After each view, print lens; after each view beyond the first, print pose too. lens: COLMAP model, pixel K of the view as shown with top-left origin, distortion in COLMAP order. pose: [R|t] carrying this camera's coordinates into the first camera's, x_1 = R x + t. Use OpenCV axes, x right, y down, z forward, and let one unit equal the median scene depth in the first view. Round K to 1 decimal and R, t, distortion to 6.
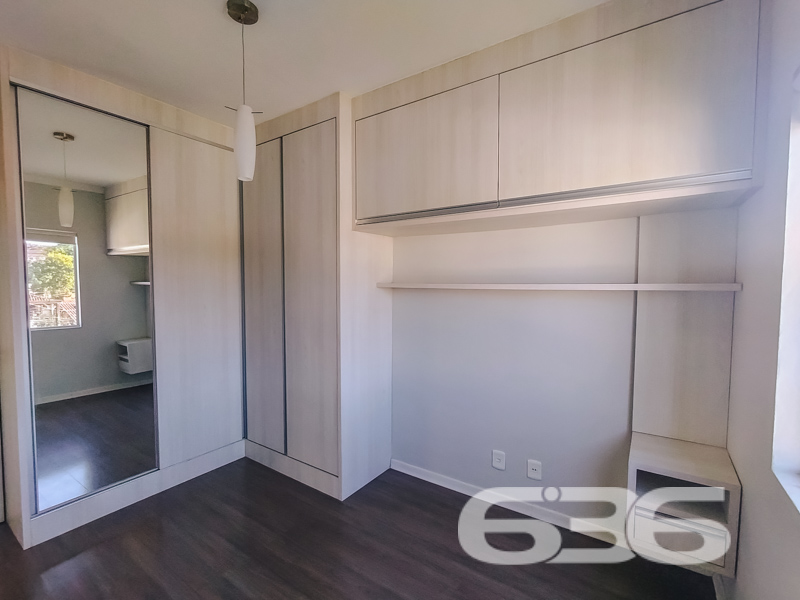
lens RADIAL K [[377.3, 0, 400.6], [0, 377.3, 301.8], [0, 0, 1]] dist [-0.003000, 0.000088]
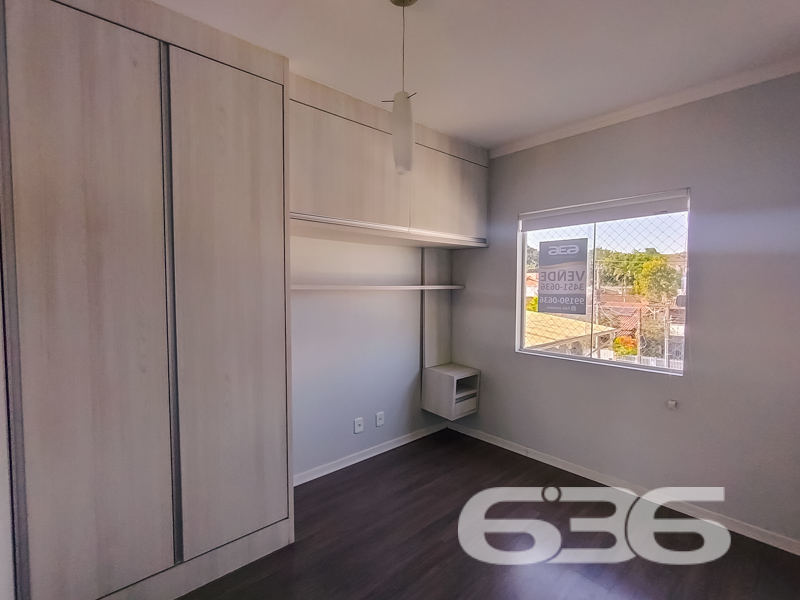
lens RADIAL K [[377.3, 0, 402.0], [0, 377.3, 301.3], [0, 0, 1]] dist [-0.003000, 0.000088]
pose [[0.230646, -0.041565, 0.972150, -1.002527], [0.042608, 0.998560, 0.032586, -0.032449], [-0.972105, 0.033905, 0.232085, 0.608114]]
